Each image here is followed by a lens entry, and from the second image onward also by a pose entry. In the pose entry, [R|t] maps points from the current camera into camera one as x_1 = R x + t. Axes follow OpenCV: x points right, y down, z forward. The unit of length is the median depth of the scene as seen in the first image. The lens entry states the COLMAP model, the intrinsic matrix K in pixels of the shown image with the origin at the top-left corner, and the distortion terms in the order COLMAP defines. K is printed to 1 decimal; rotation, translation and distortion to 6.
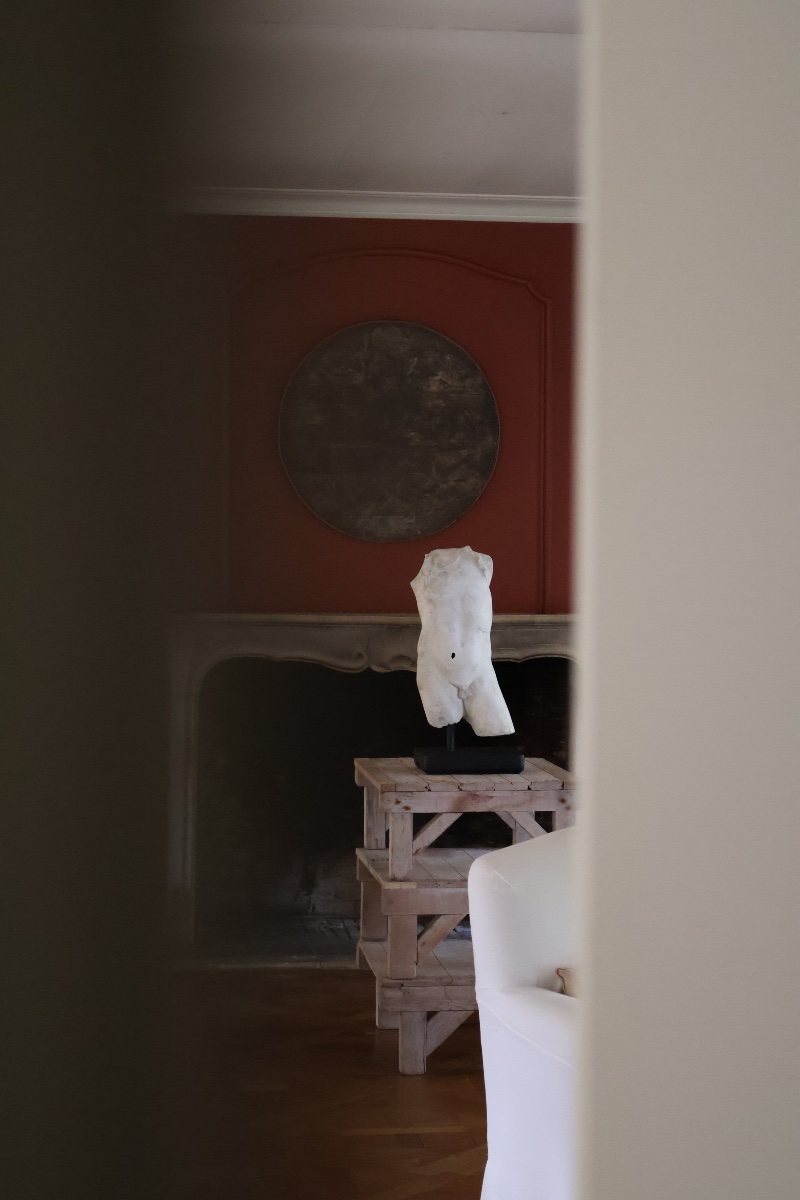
lens RADIAL K [[2503.5, 0, 400.0], [0, 2503.5, 600.0], [0, 0, 1]] dist [0.332551, 0.002214]
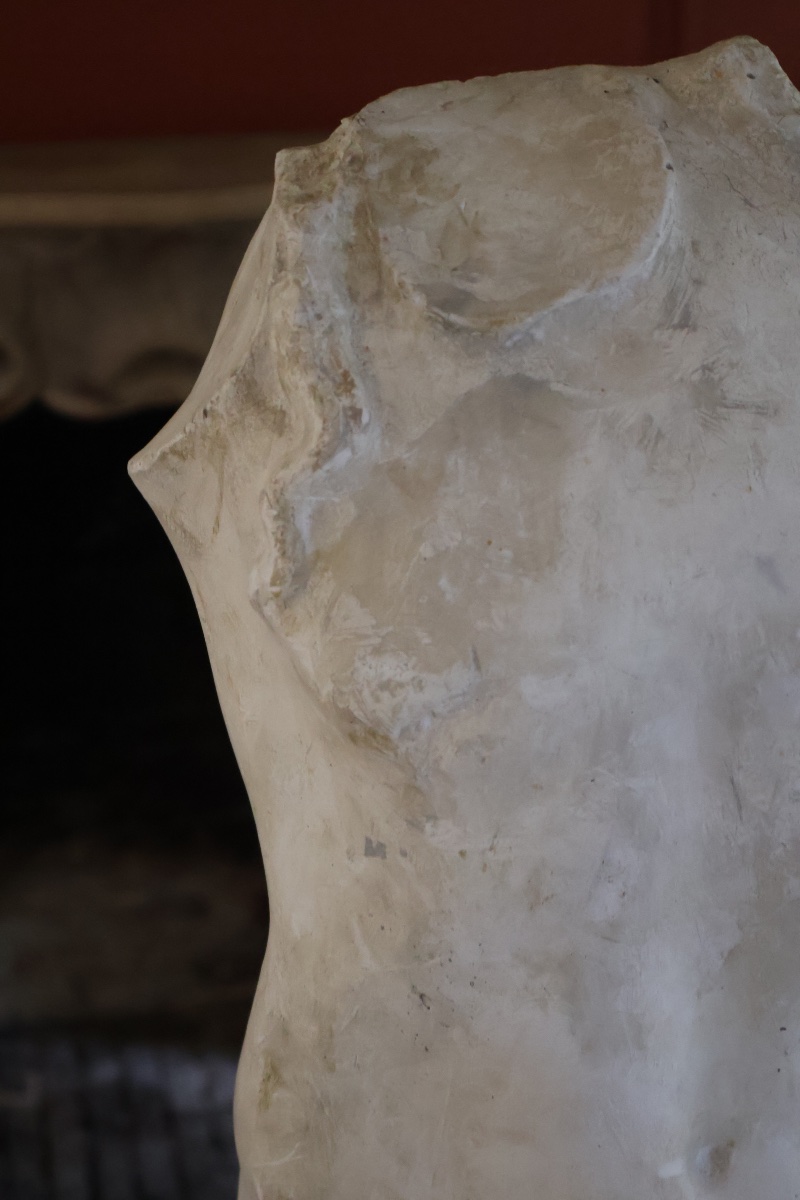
lens RADIAL K [[2280.8, 0, 400.0], [0, 2280.8, 600.0], [0, 0, 1]] dist [0.046438, -0.138958]
pose [[0.996375, -0.050089, 0.068756, 0.008189], [0.026072, 0.949175, 0.313668, -0.028637], [-0.080973, -0.310739, 0.947040, 0.923898]]
